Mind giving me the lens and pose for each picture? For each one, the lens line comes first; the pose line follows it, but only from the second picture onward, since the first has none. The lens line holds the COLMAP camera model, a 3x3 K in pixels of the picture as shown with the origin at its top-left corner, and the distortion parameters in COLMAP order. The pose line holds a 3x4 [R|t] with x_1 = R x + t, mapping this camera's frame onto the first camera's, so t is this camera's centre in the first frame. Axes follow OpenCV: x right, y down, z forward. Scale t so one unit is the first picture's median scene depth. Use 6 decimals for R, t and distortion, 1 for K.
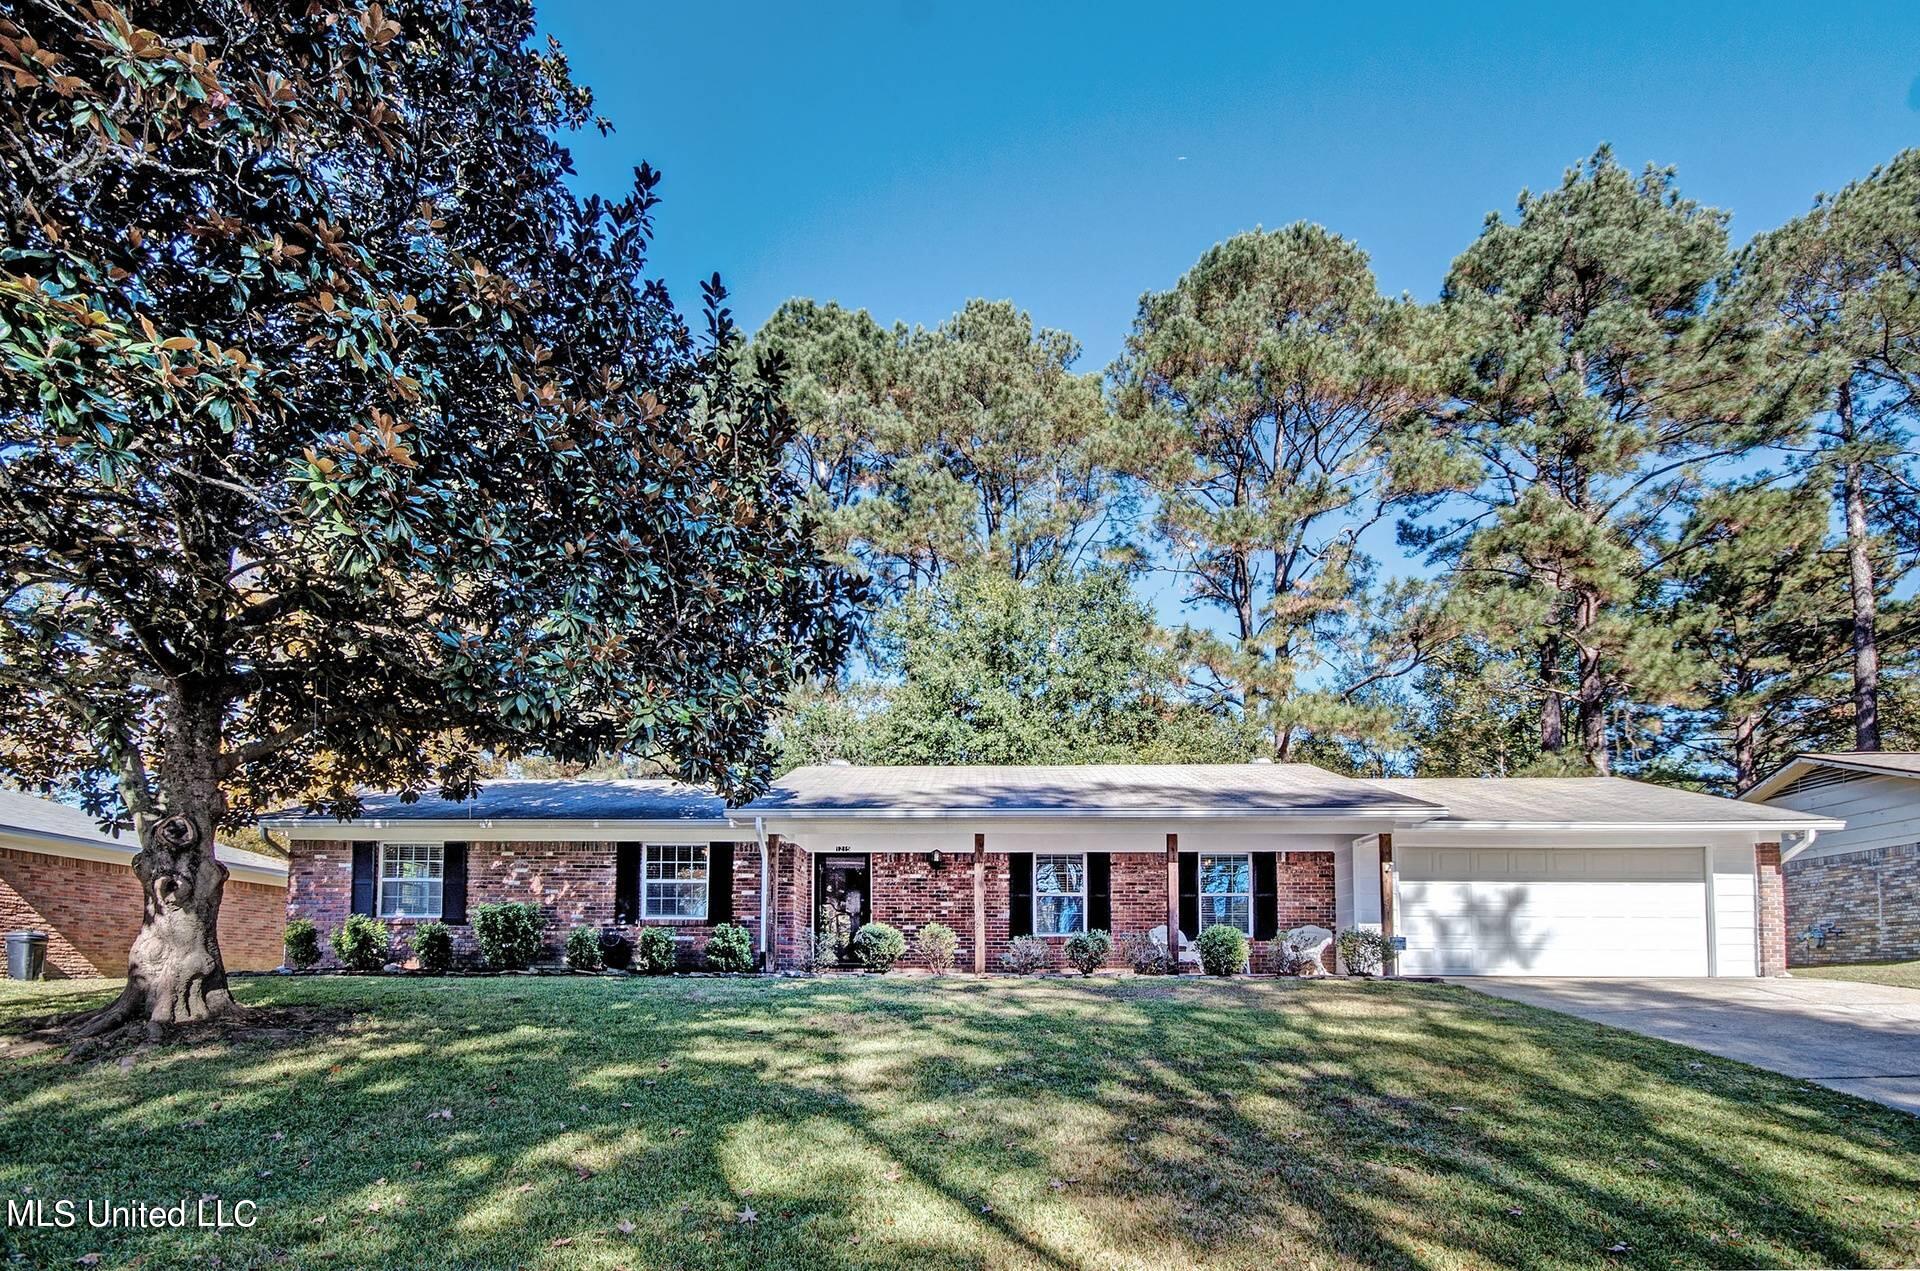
lens RADIAL K [[849.1, 0, 942.8], [0, 849.1, 639.0], [0, 0, 1]] dist [0.008031, -0.000304]
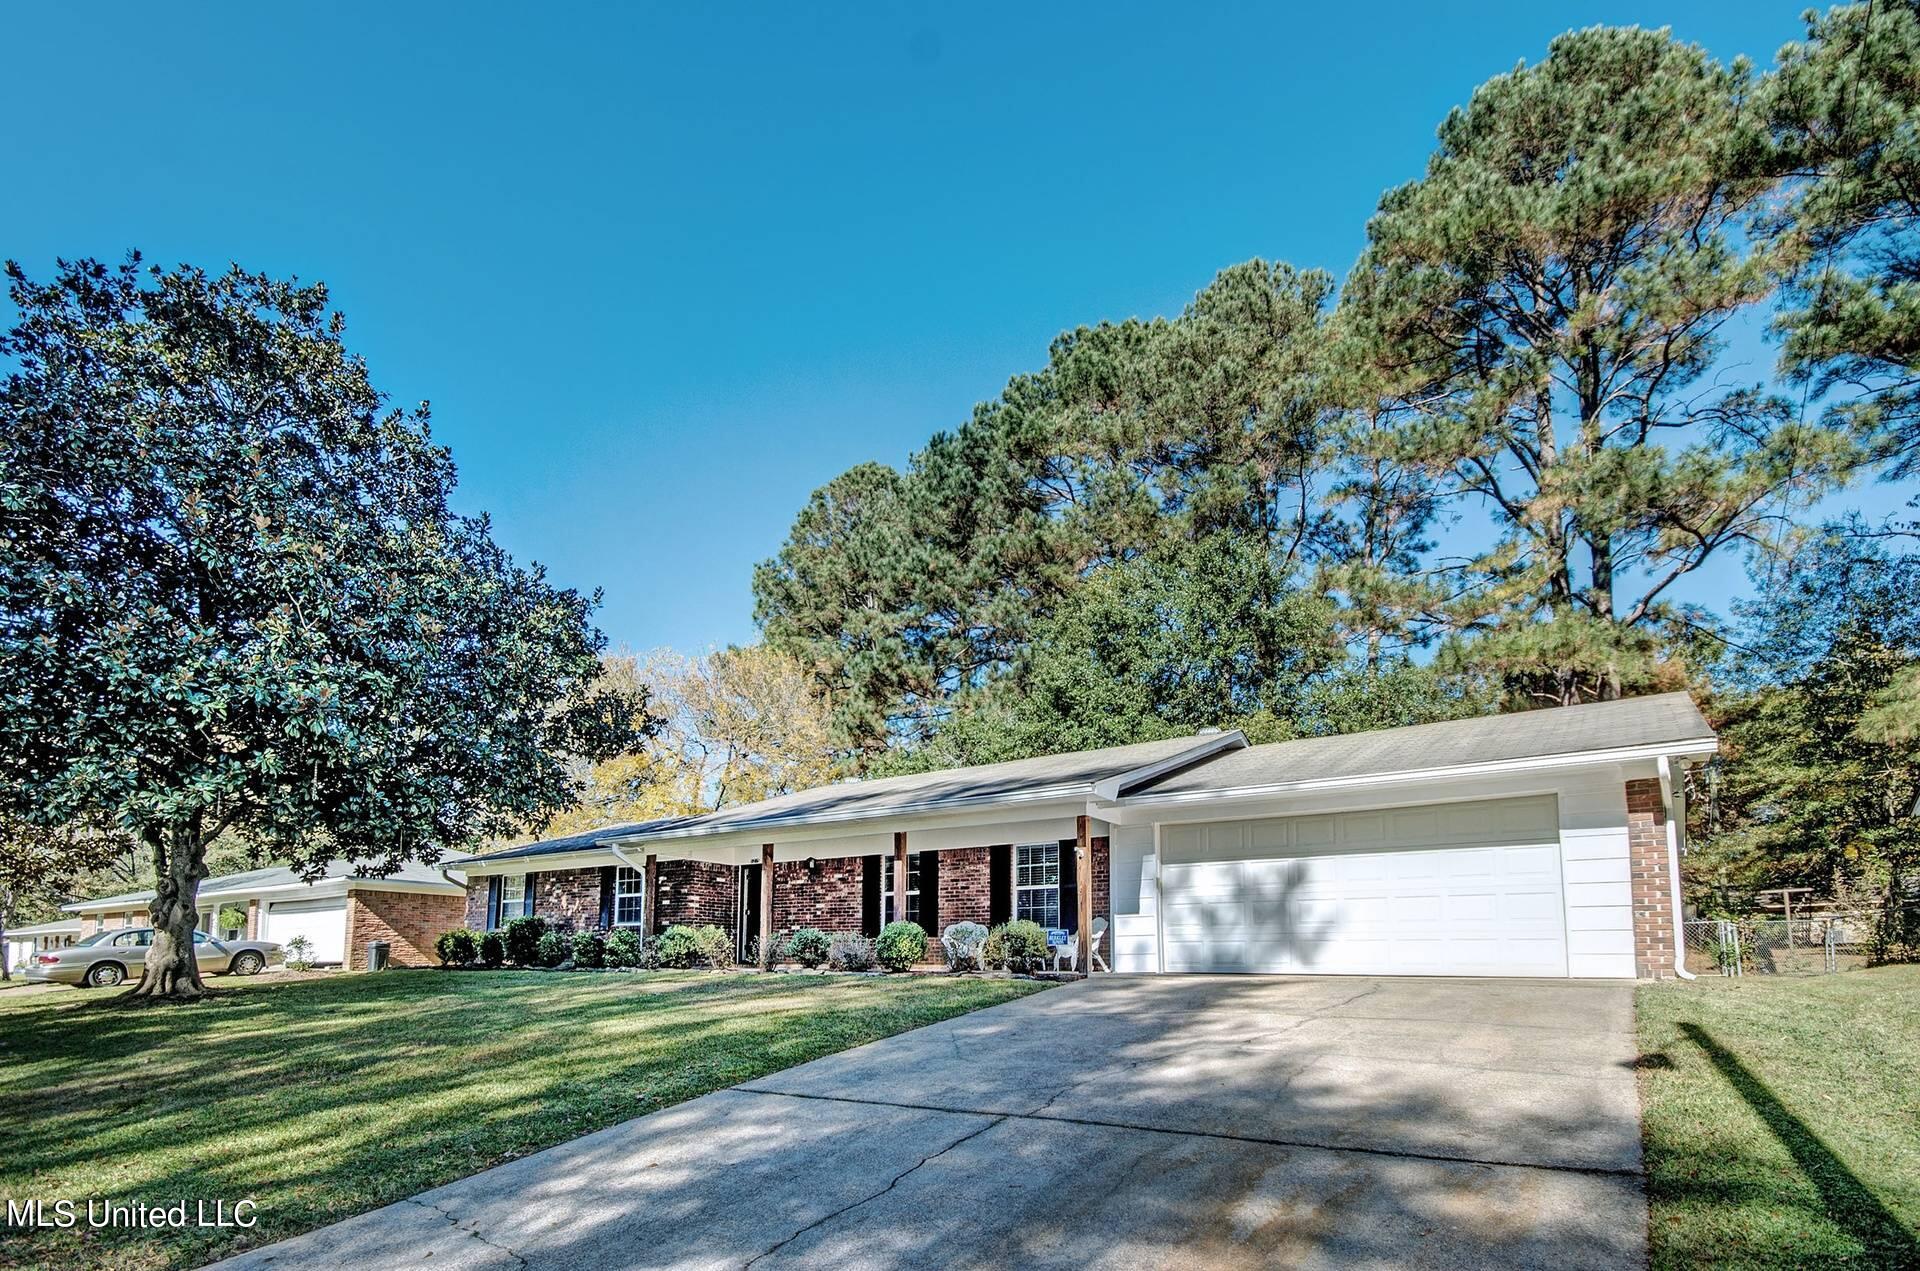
lens RADIAL K [[845.6, 0, 960.3], [0, 845.6, 642.0], [0, 0, 1]] dist [0.027262, -0.017021]
pose [[0.861617, -0.178782, -0.475029, 0.800926], [0.178927, 0.982817, -0.045352, 0.059721], [0.474975, -0.045920, 0.878801, 0.137546]]
